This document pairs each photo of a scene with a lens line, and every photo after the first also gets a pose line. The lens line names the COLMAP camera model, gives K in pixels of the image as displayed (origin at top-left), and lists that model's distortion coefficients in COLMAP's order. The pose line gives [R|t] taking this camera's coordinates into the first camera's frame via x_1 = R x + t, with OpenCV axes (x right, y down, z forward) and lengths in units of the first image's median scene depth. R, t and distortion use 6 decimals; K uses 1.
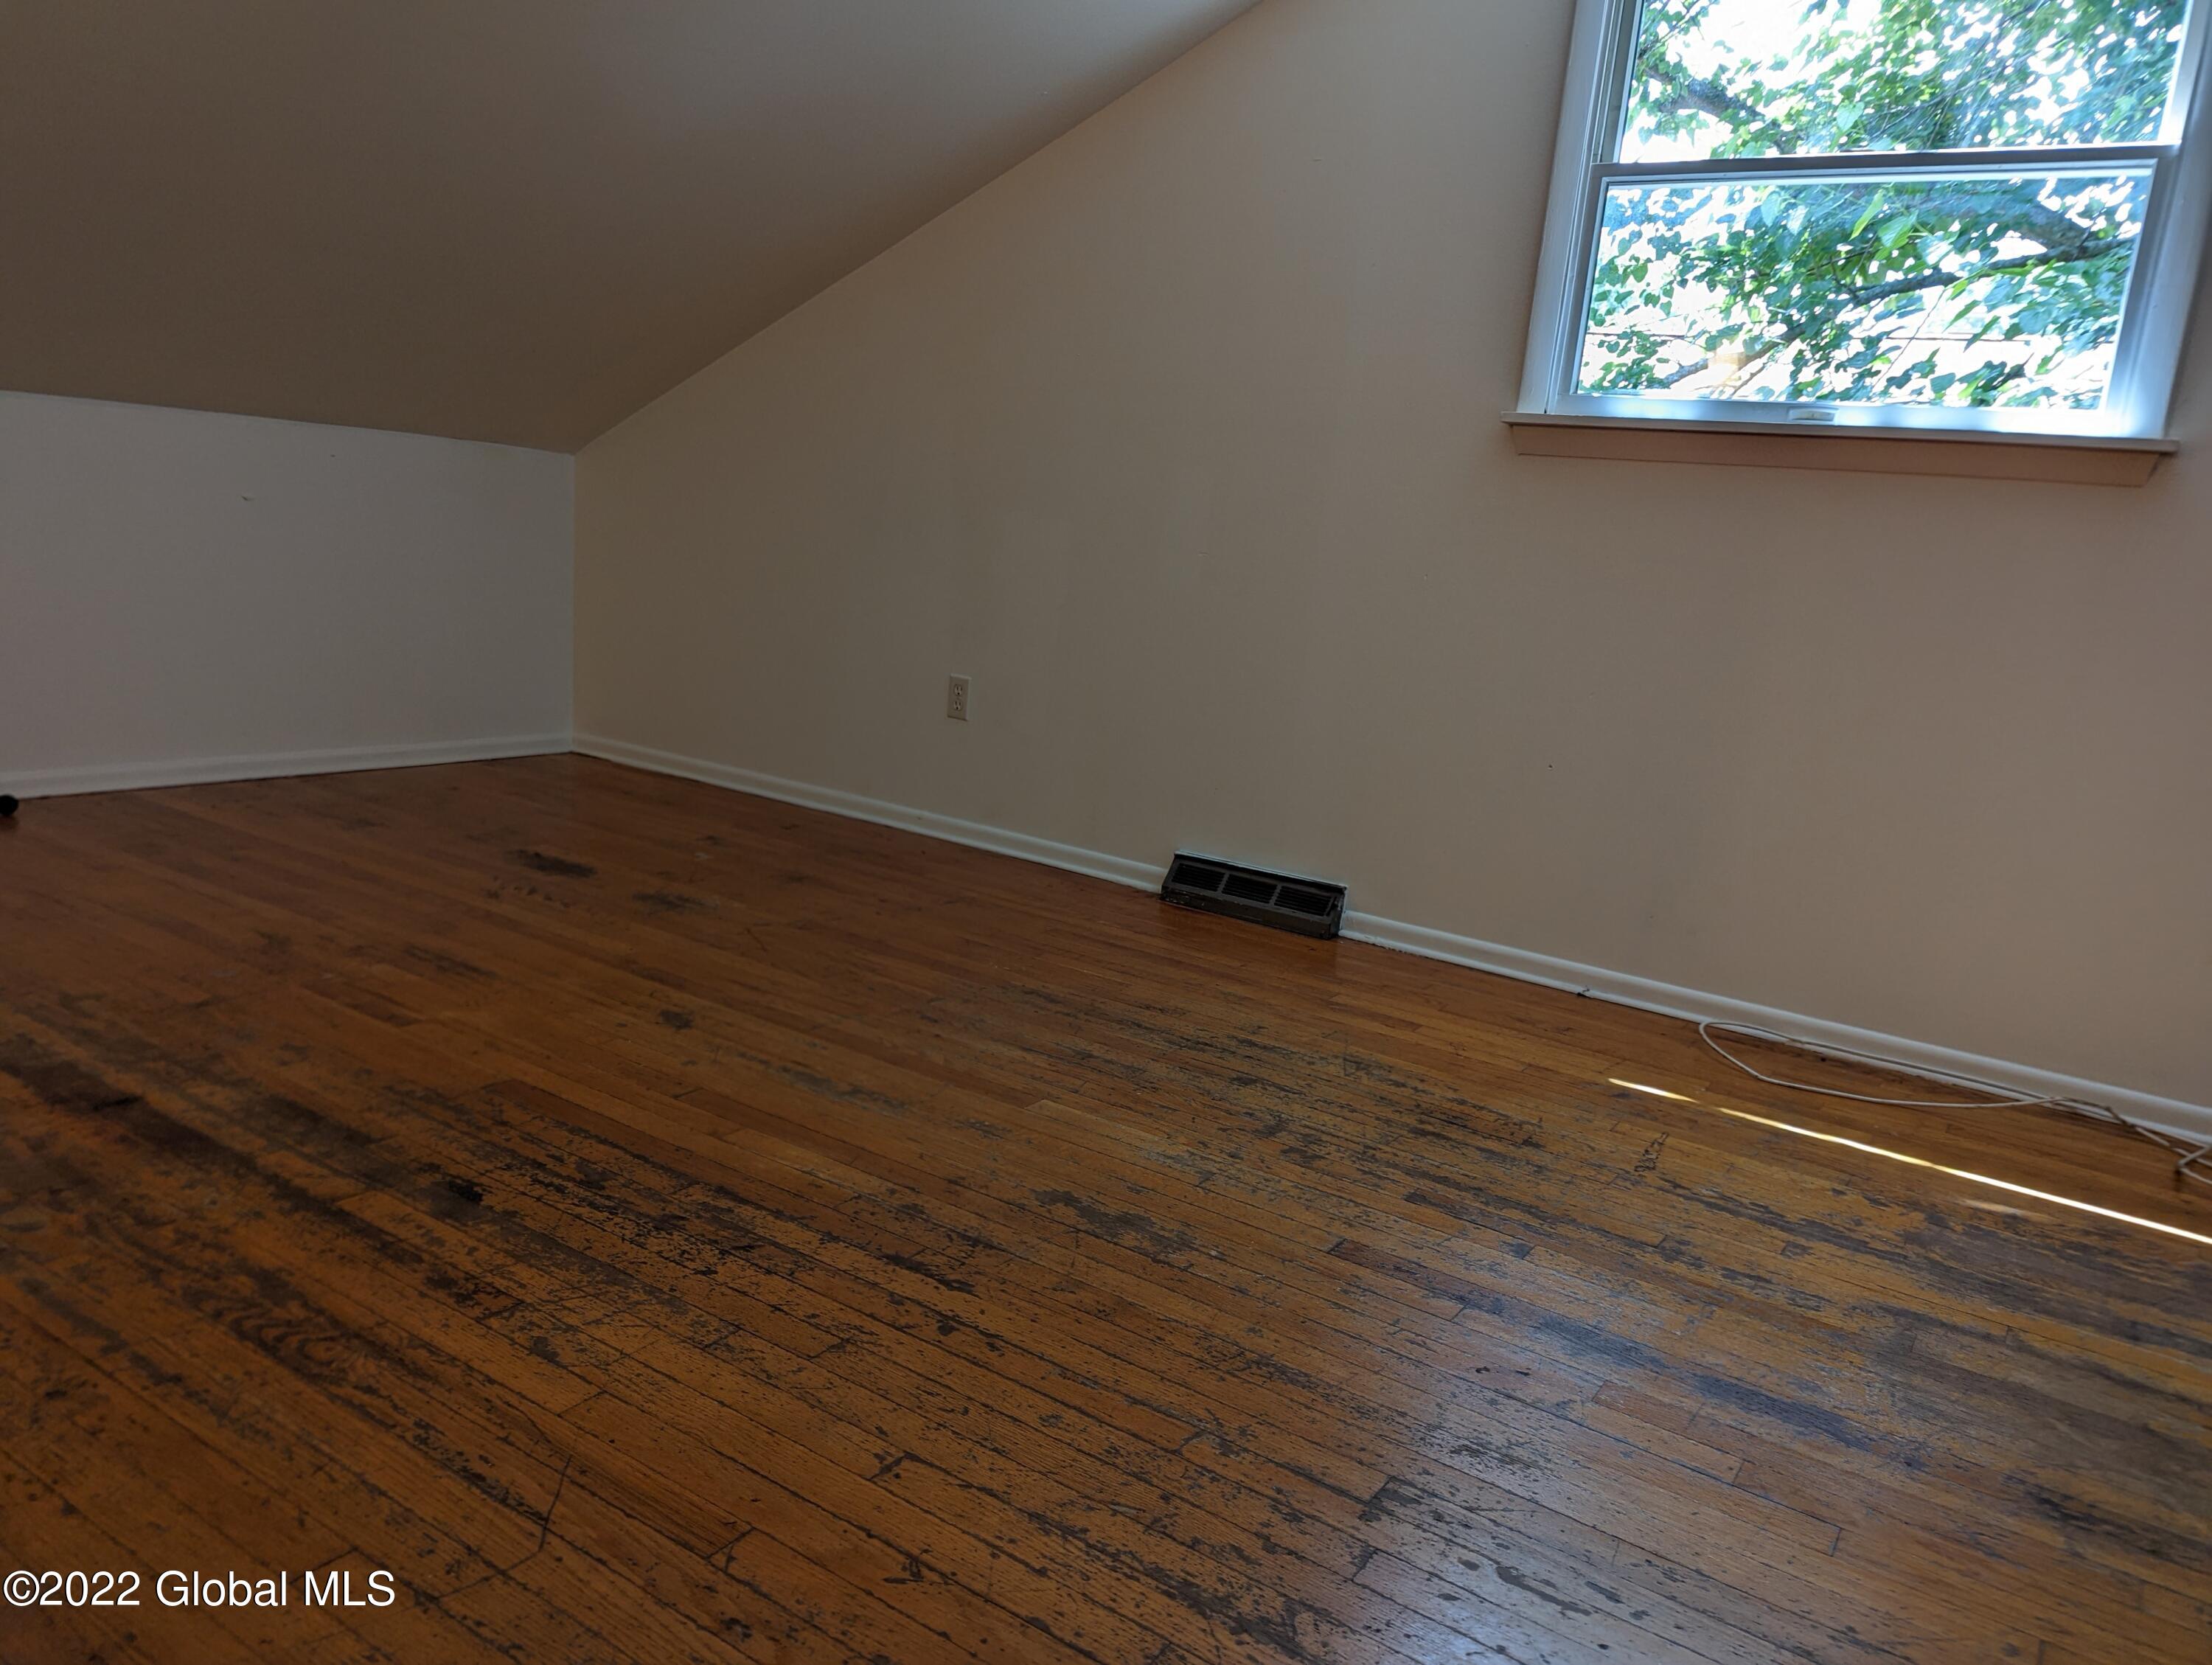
lens RADIAL K [[1553.8, 0, 1114.1], [0, 1553.8, 832.6], [0, 0, 1]] dist [0.049114, -0.033756]
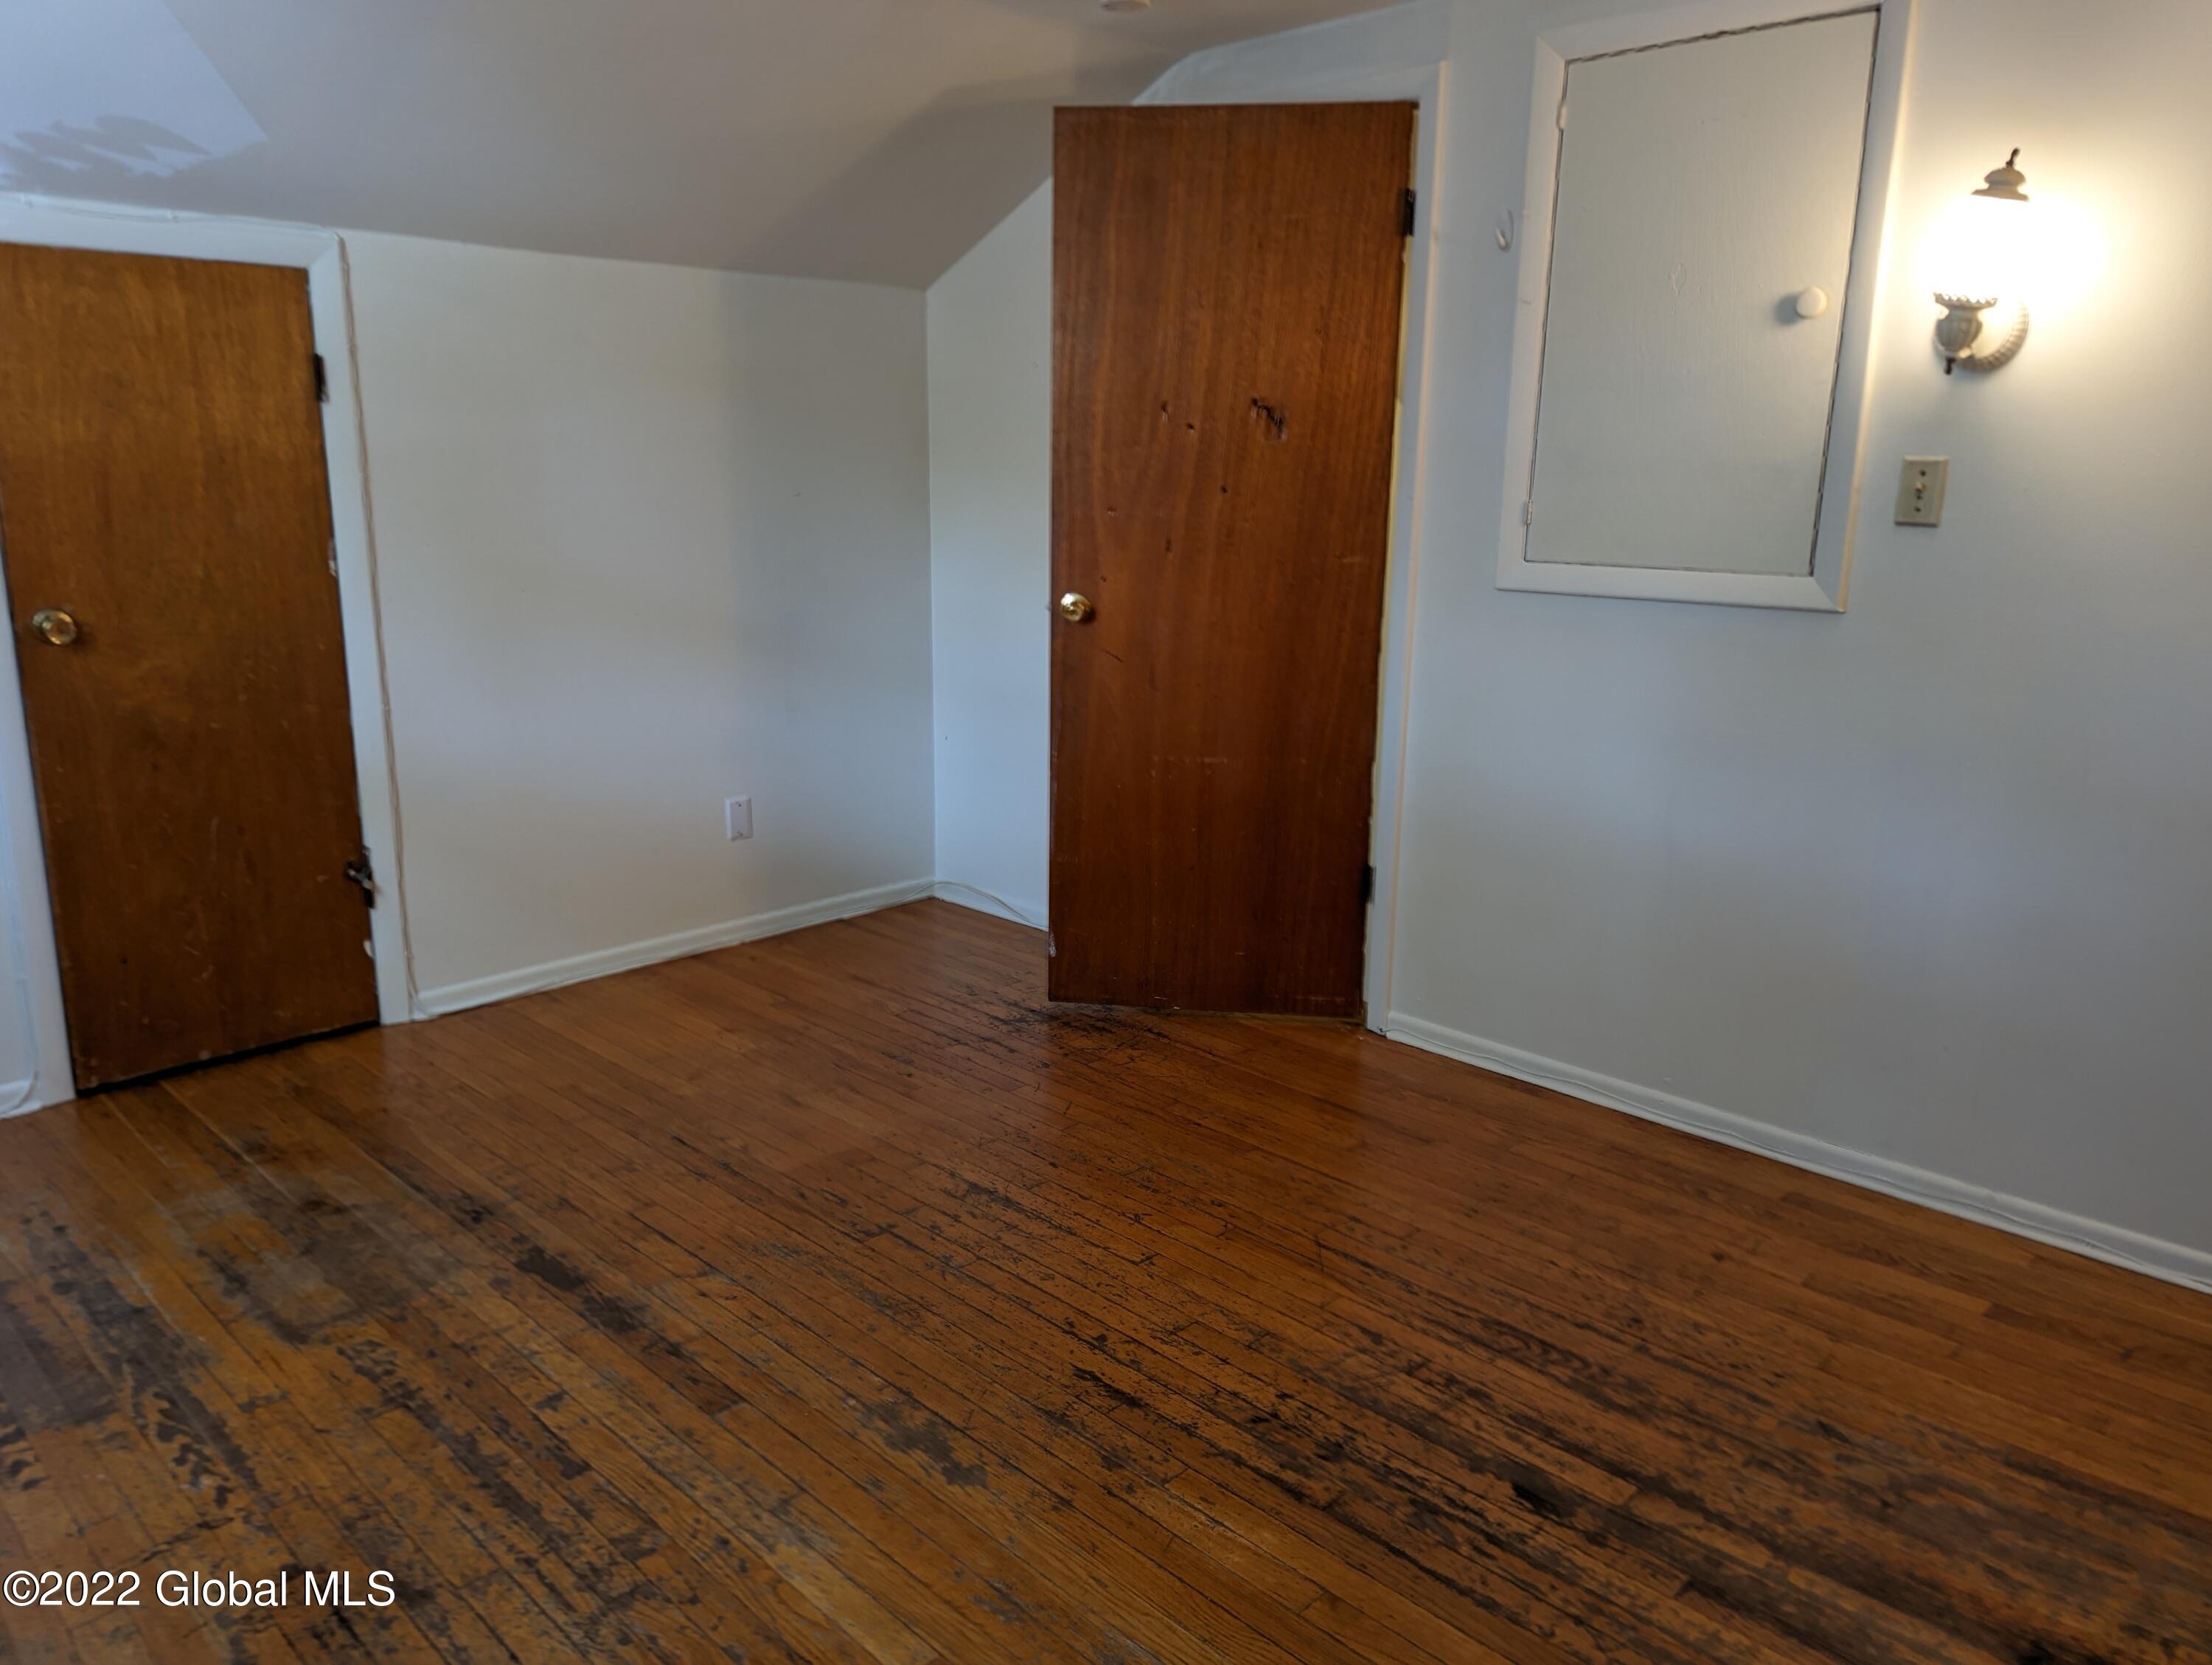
lens RADIAL K [[1553.8, 0, 1106.6], [0, 1553.8, 831.8], [0, 0, 1]] dist [0.049114, -0.033756]
pose [[-0.974875, -0.145565, 0.168610, -0.254257], [-0.060216, 0.900974, 0.429674, -0.617153], [-0.214459, 0.408725, -0.887103, 1.854325]]
